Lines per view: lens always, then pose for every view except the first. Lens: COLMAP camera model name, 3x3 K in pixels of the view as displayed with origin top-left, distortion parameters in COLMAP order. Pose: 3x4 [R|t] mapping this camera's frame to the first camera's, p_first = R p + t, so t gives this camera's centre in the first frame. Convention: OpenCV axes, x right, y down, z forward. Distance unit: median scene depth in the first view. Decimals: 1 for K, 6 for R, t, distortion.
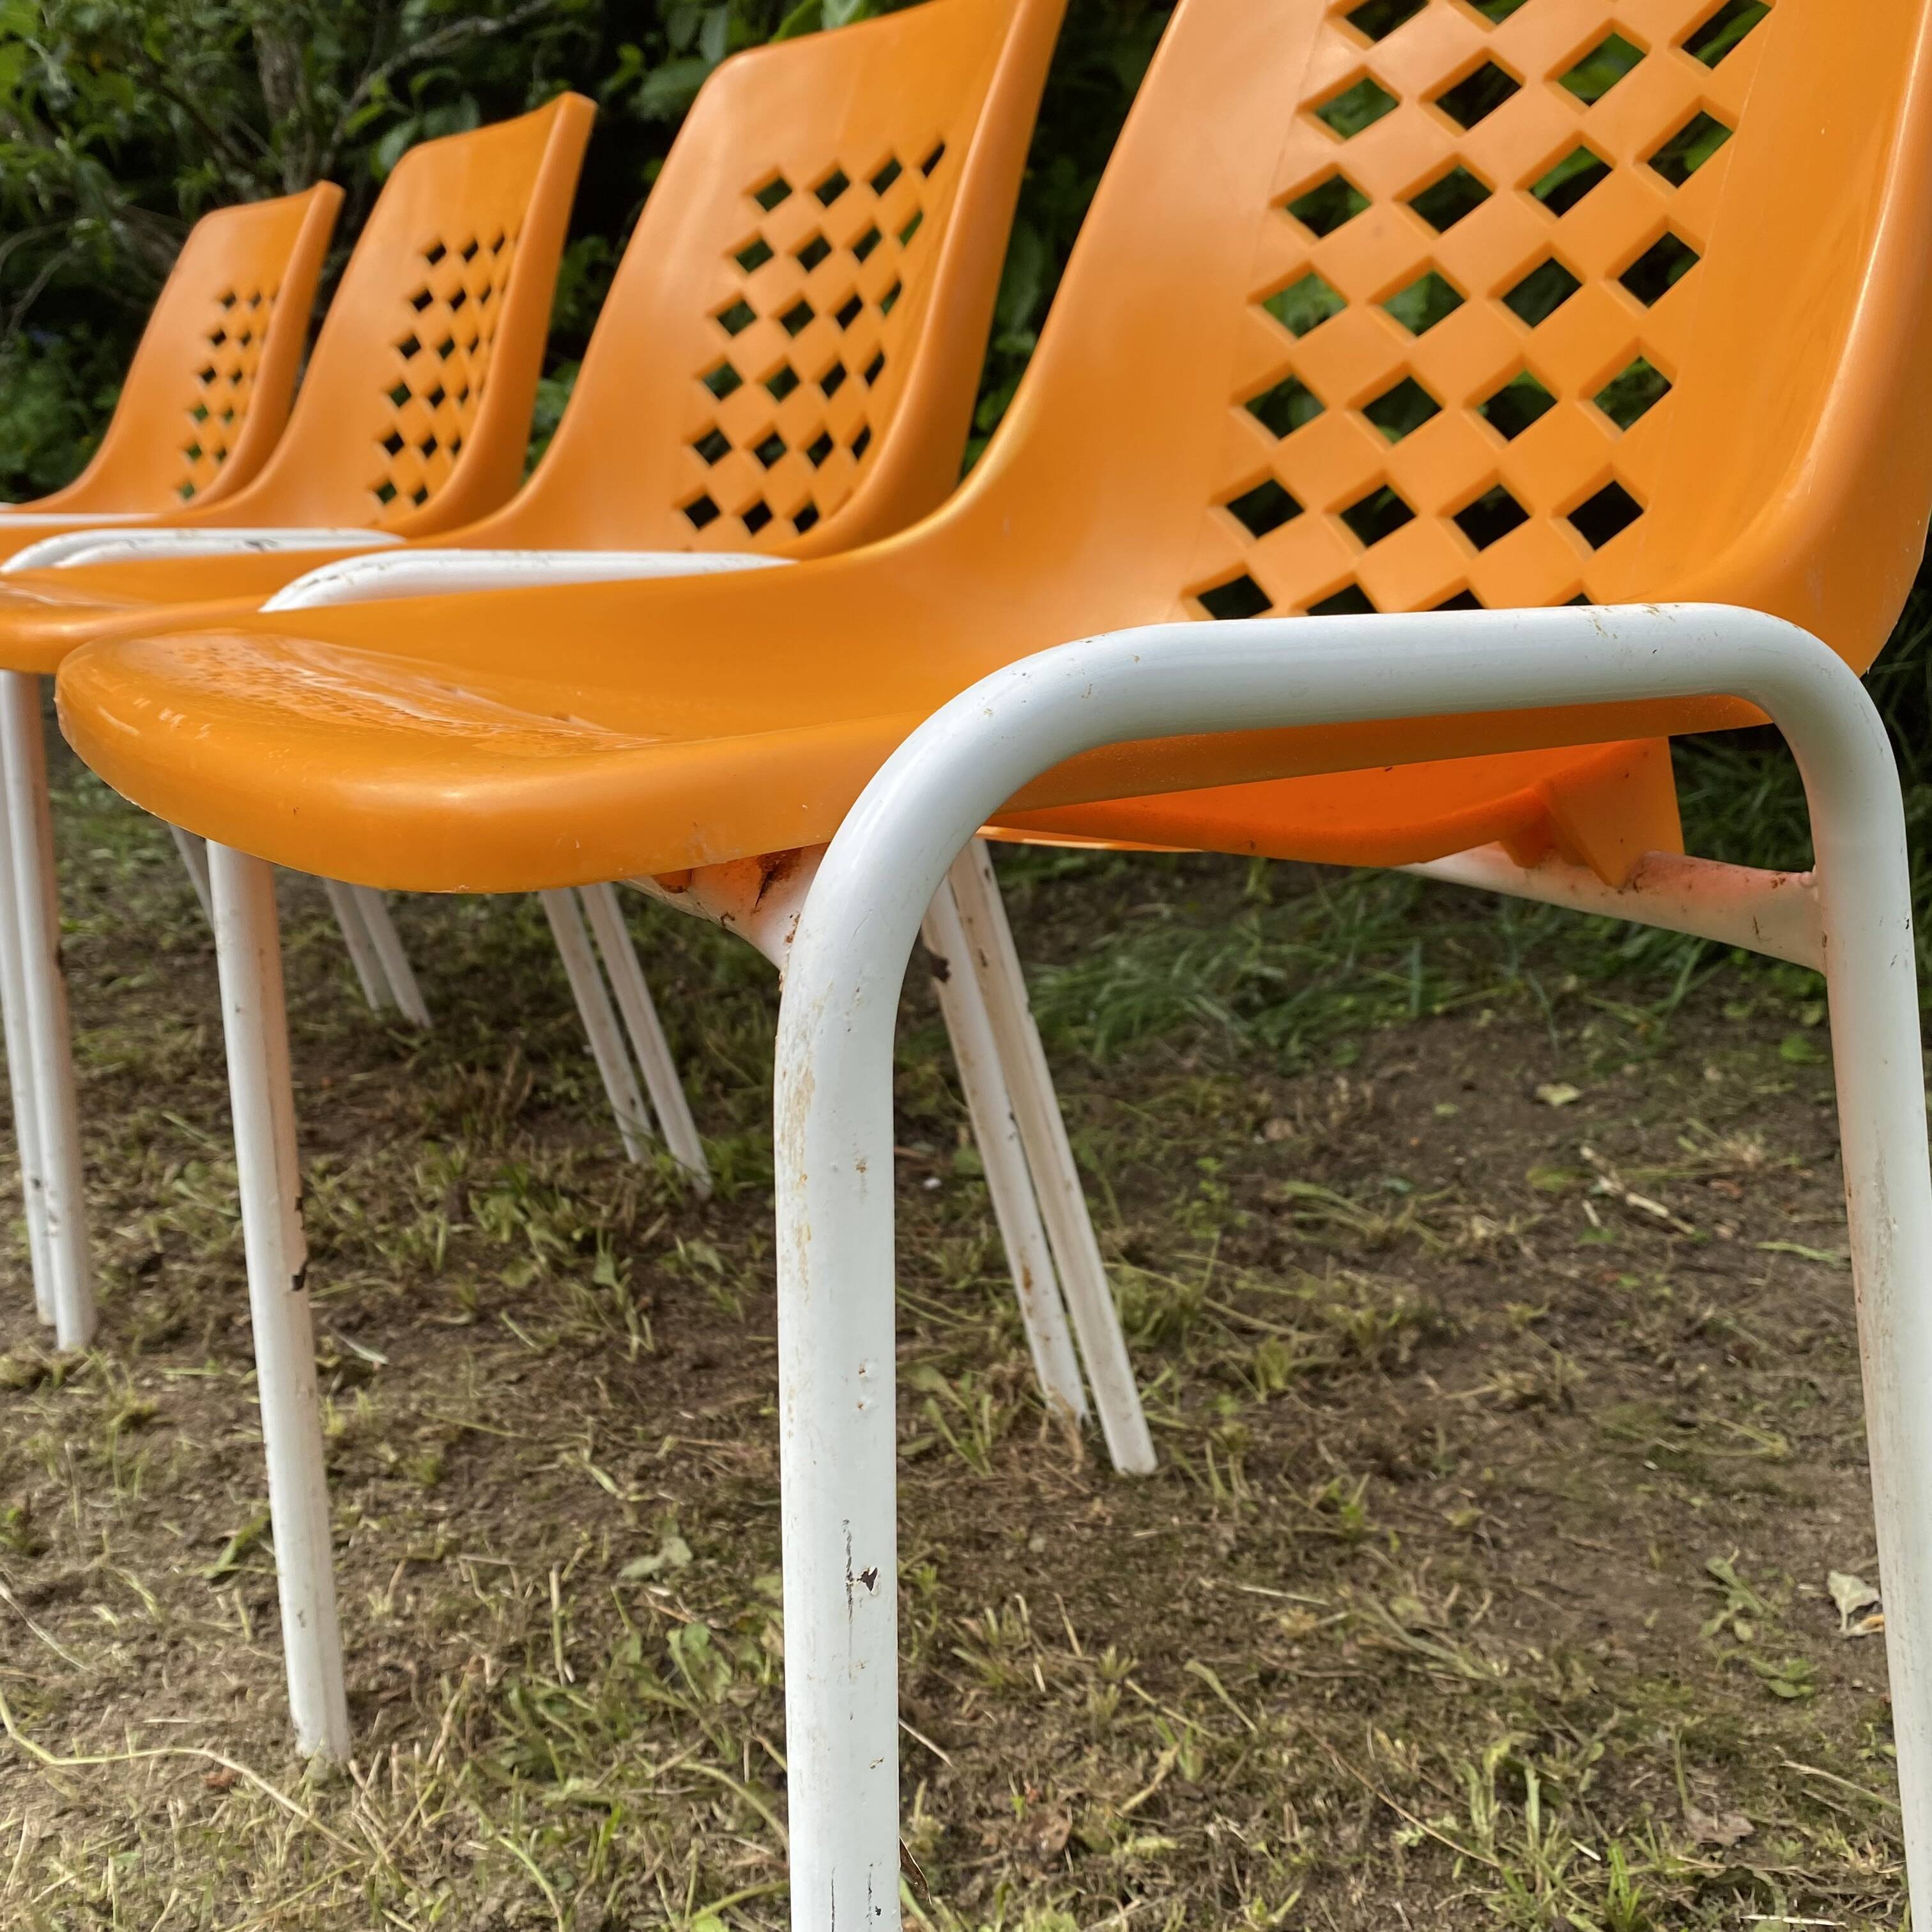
lens RADIAL K [[1981.7, 0, 969.1], [0, 1981.7, 979.0], [0, 0, 1]] dist [-0.009091, 0.000000]
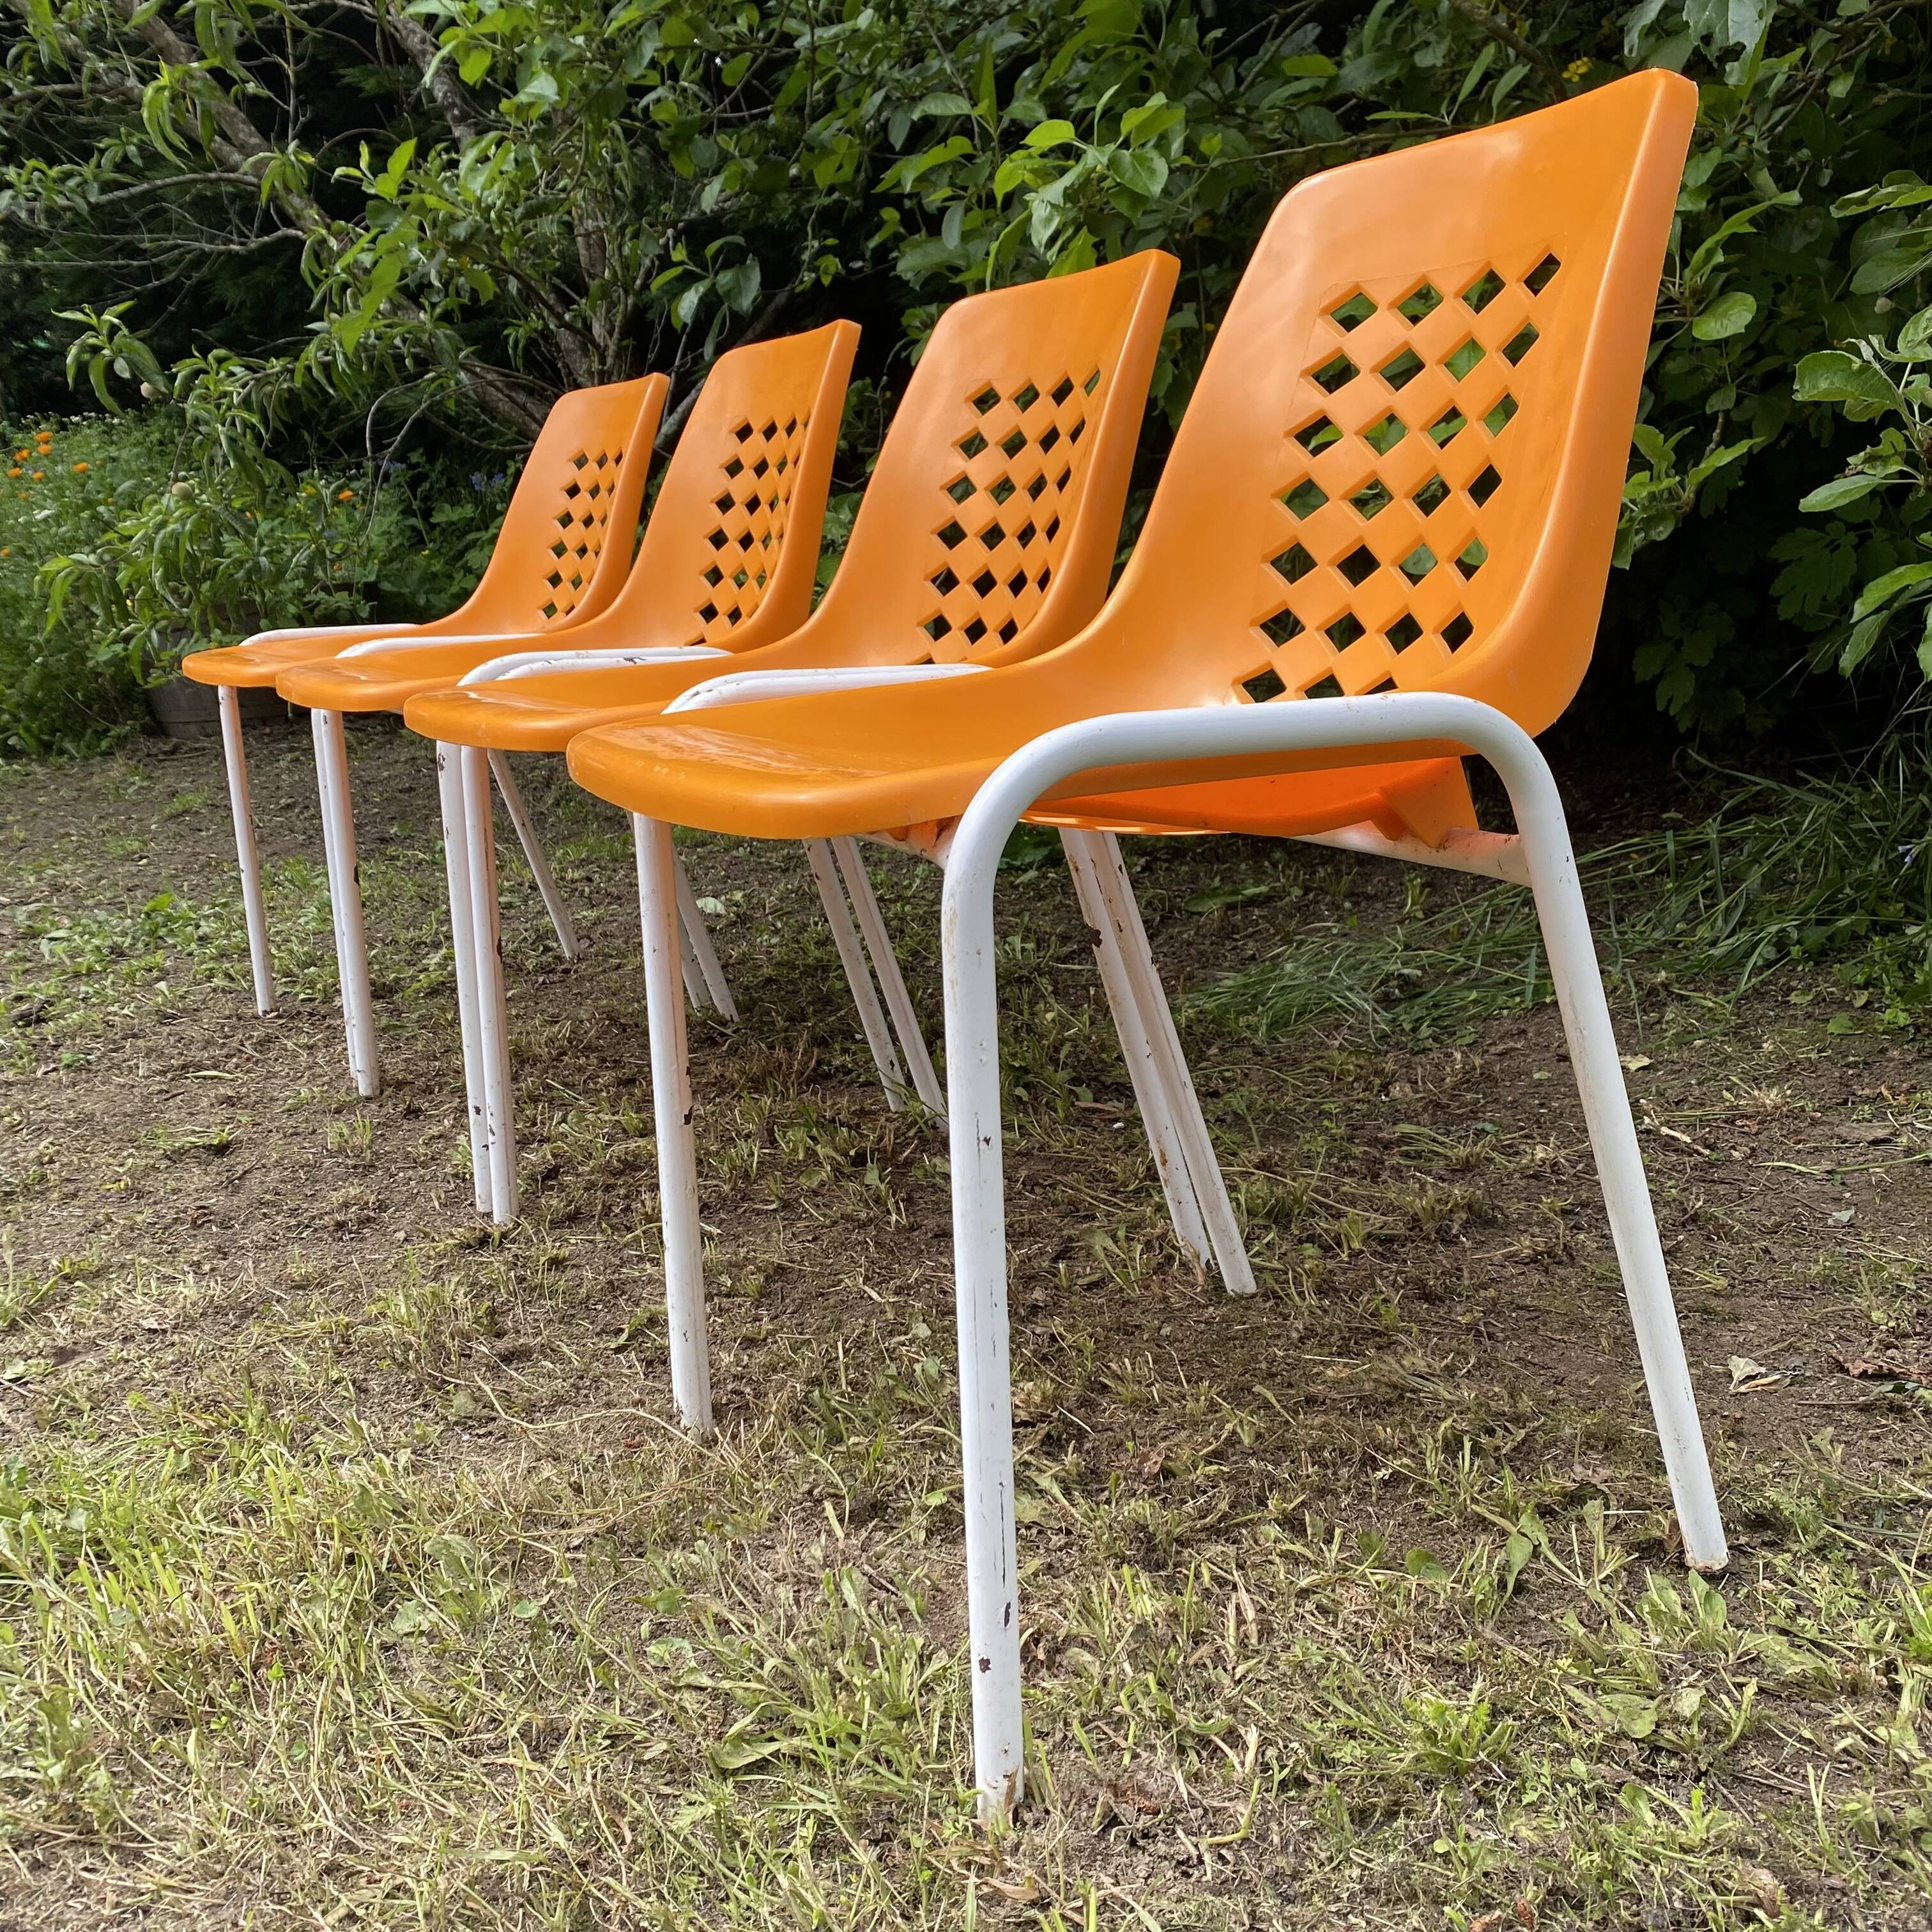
lens RADIAL K [[1981.7, 0, 970.2], [0, 1981.7, 956.4], [0, 0, 1]] dist [-0.009091, 0.000000]
pose [[0.991134, -0.012417, -0.132281, 0.087332], [0.006744, 0.999042, -0.043249, 0.072553], [0.132691, 0.041974, 0.990268, -0.468790]]
